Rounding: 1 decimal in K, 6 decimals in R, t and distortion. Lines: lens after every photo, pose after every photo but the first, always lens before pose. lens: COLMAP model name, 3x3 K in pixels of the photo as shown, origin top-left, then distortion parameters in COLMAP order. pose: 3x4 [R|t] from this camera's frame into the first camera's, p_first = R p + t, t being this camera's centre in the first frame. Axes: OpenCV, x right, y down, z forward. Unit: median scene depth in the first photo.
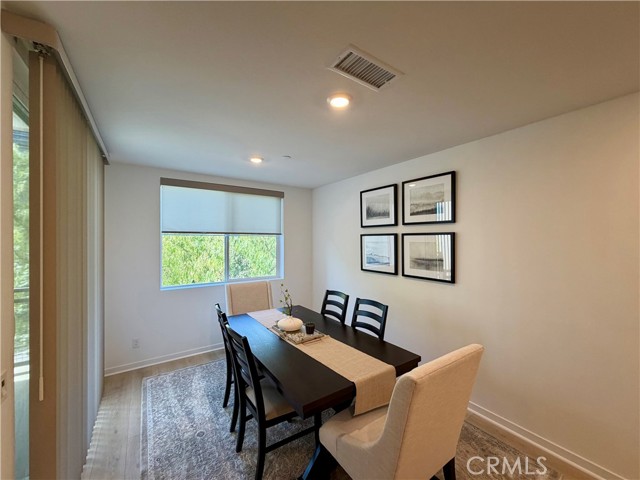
lens RADIAL K [[253.7, 0, 318.7], [0, 253.7, 240.1], [0, 0, 1]] dist [0.000807, 0.000072]
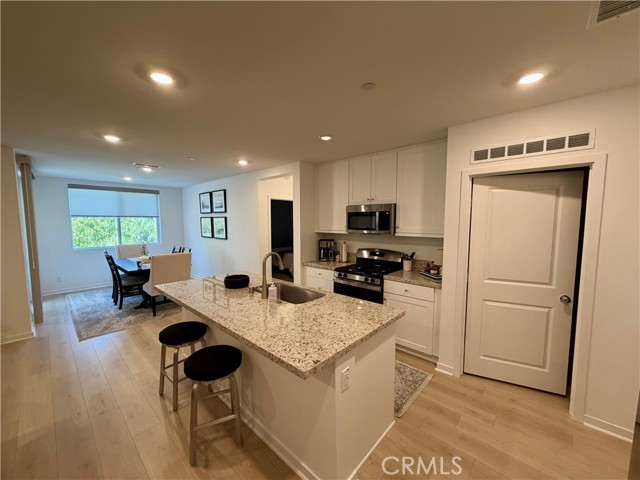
lens RADIAL K [[253.7, 0, 319.3], [0, 253.7, 241.0], [0, 0, 1]] dist [0.000807, 0.000072]
pose [[0.974796, -0.020433, 0.222160, 0.604652], [0.002936, 0.996886, 0.078806, 0.006491], [-0.223079, -0.076168, 0.971820, -1.009362]]
